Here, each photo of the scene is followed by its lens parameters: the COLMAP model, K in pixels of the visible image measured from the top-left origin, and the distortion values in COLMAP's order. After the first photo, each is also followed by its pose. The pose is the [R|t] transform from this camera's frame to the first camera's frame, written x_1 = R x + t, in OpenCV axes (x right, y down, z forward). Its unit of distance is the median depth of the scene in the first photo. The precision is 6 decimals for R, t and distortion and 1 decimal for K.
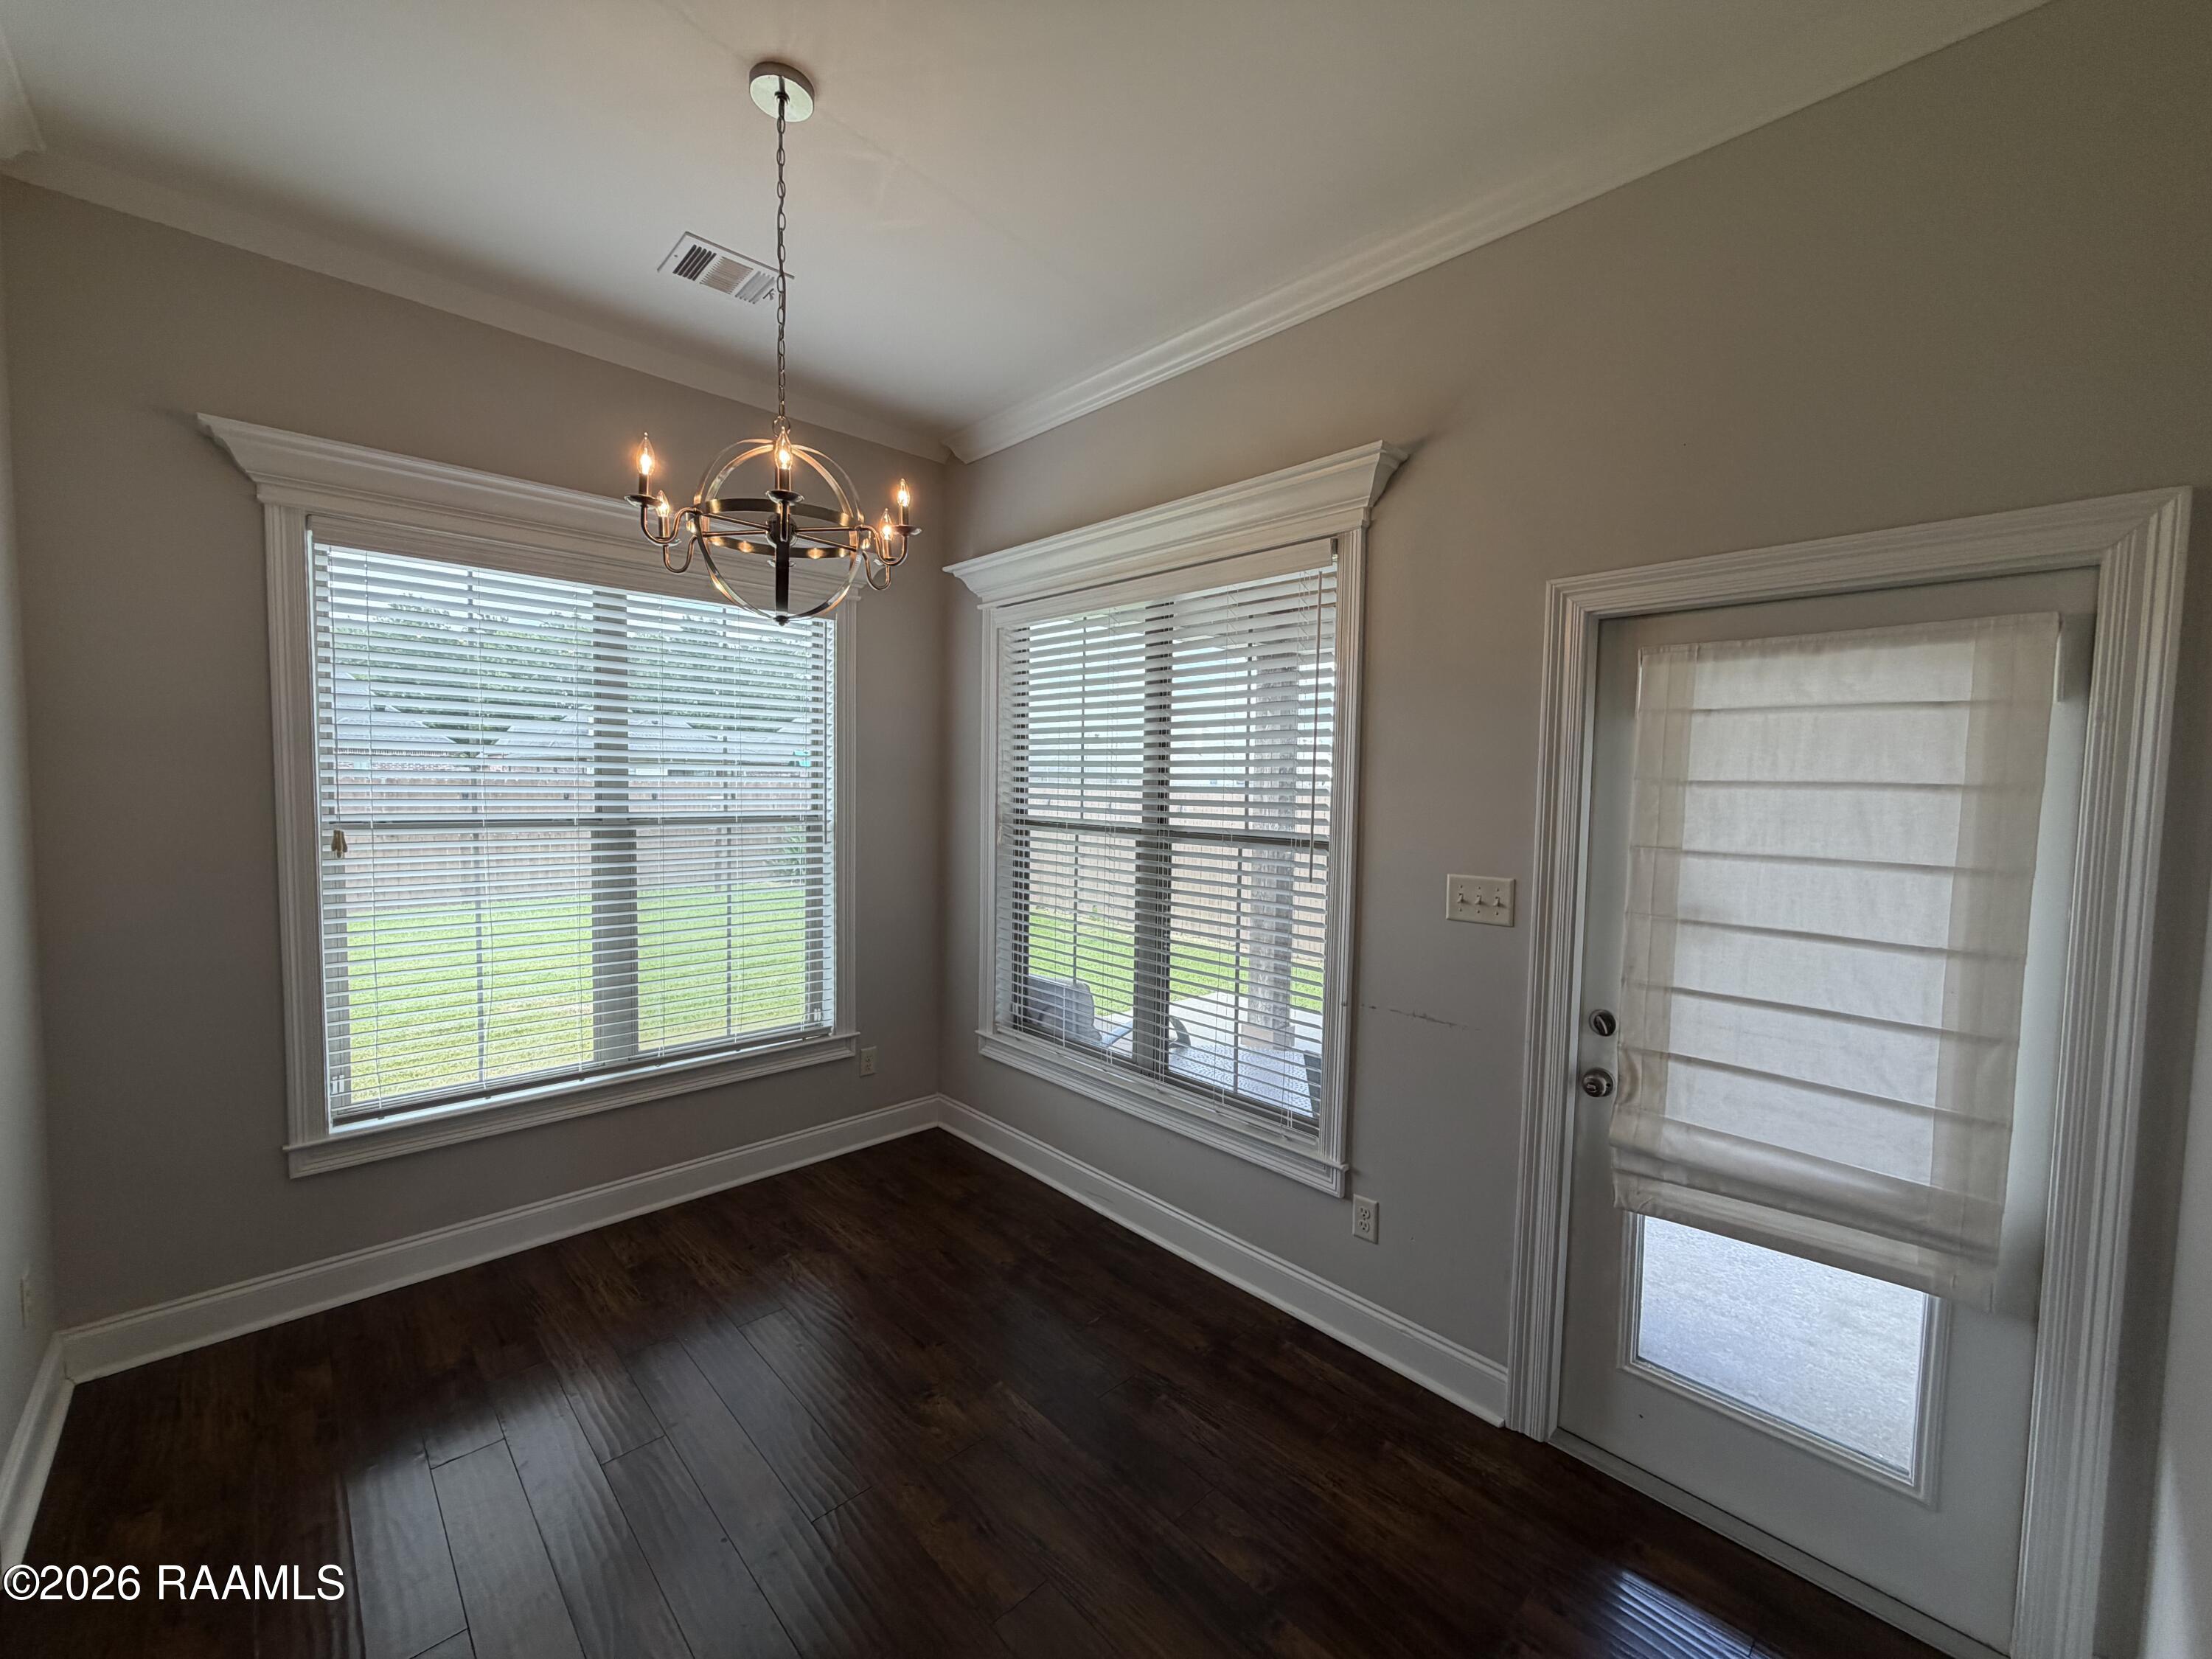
lens RADIAL K [[879.9, 0, 1098.5], [0, 879.9, 832.0], [0, 0, 1]] dist [-0.002256, 0.001185]
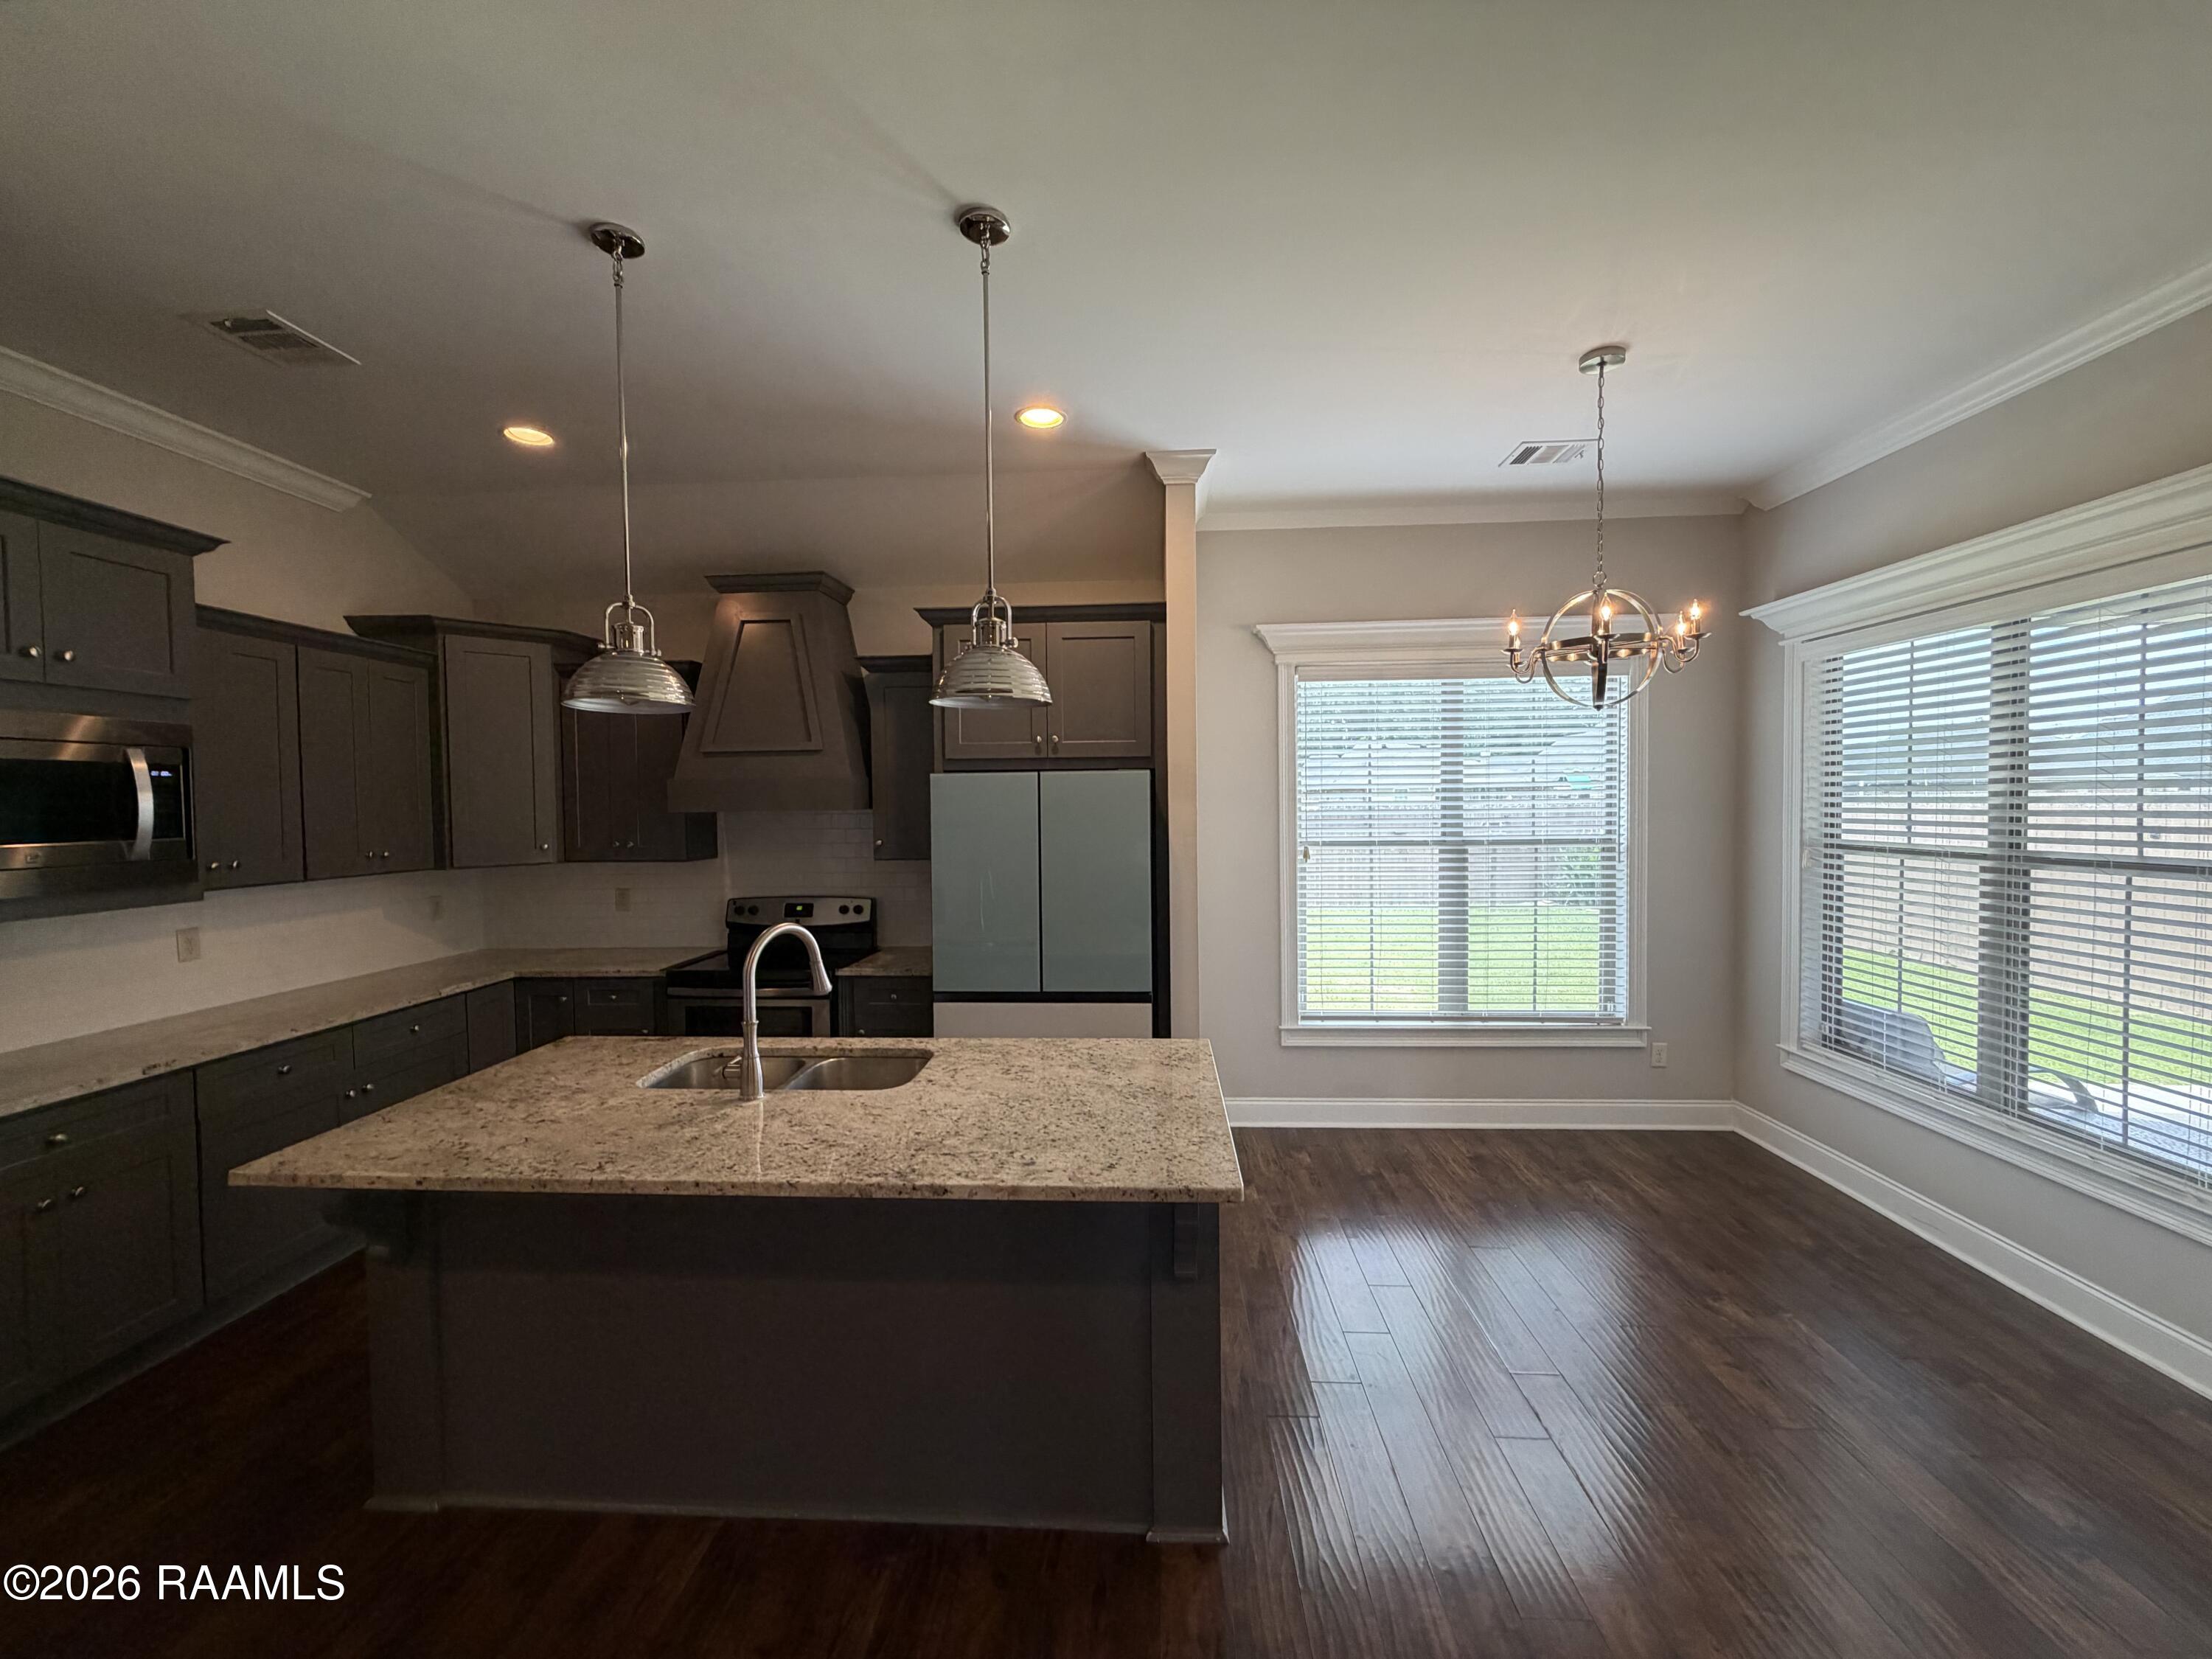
lens RADIAL K [[879.9, 0, 1098.4], [0, 879.9, 831.0], [0, 0, 1]] dist [-0.002256, 0.001185]
pose [[0.684727, -0.002733, -0.728795, 0.085468], [-0.016255, 0.999687, -0.019021, 0.005512], [0.728619, 0.024870, 0.684468, -0.377722]]
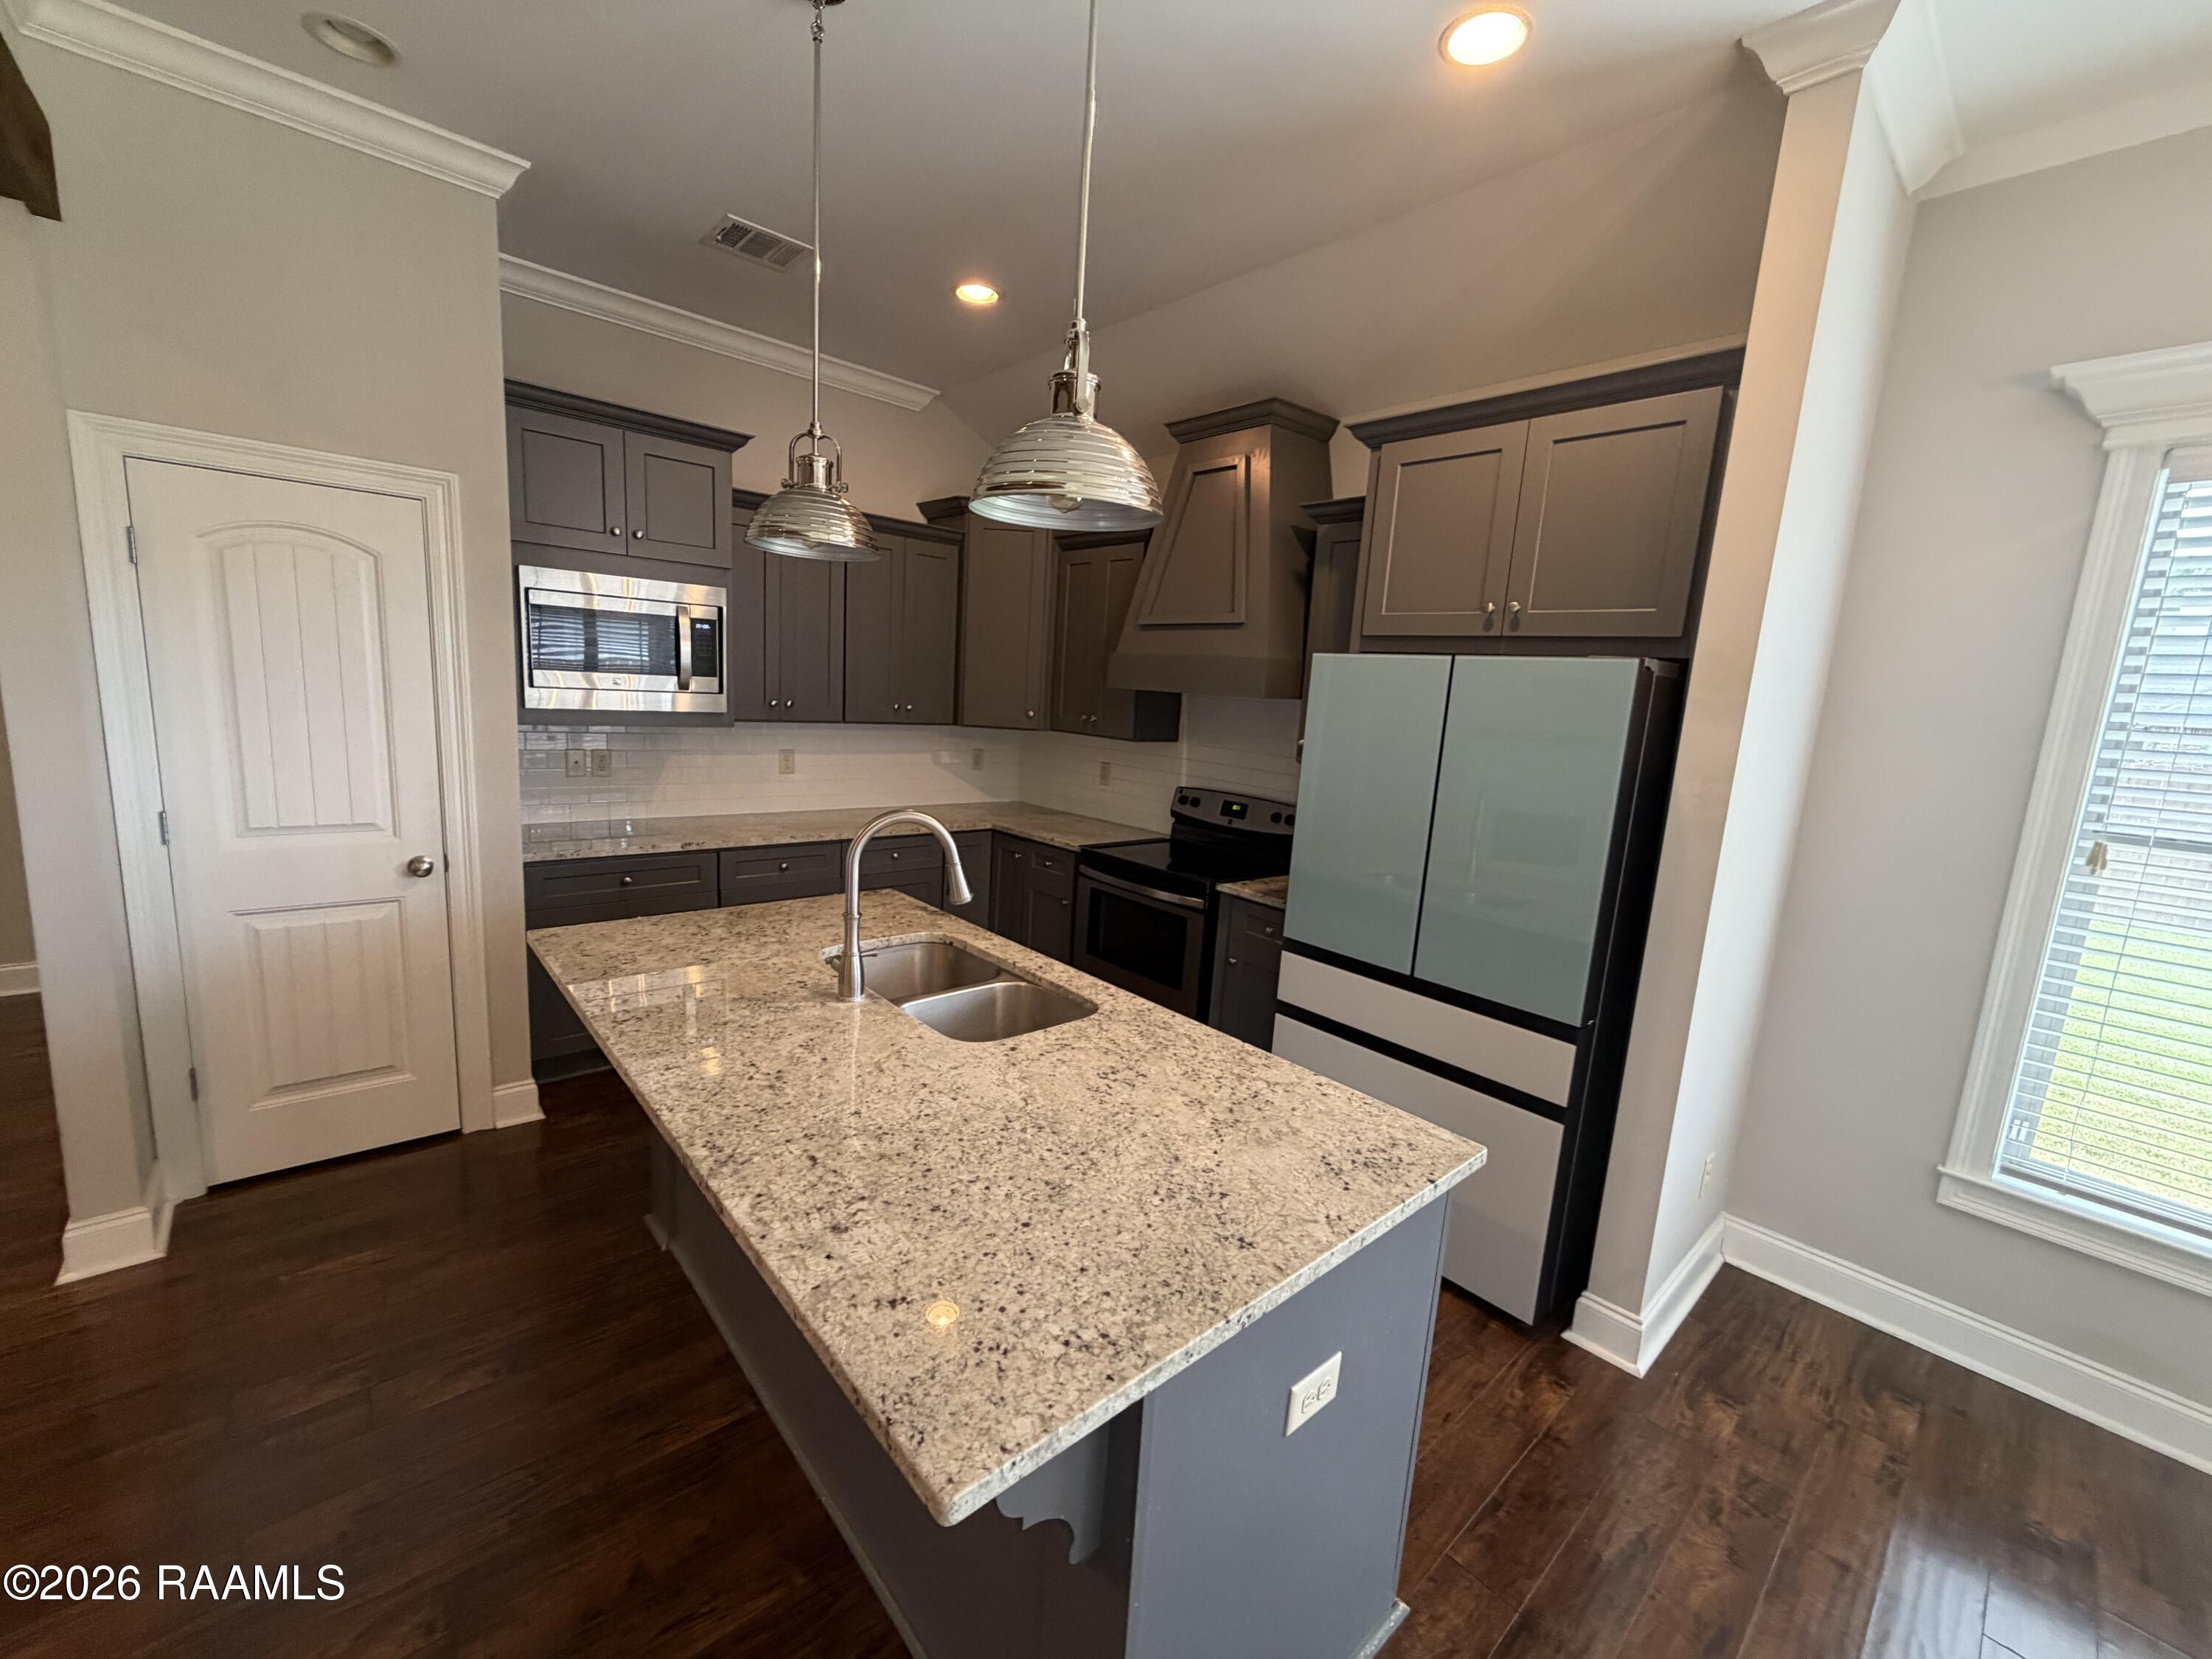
lens RADIAL K [[879.9, 0, 1099.6], [0, 879.9, 830.1], [0, 0, 1]] dist [-0.002256, 0.001185]
pose [[-0.030877, 0.143606, -0.989153, -0.022969], [-0.117649, 0.982224, 0.146272, -0.018555], [0.992575, 0.120889, -0.013433, 0.068759]]
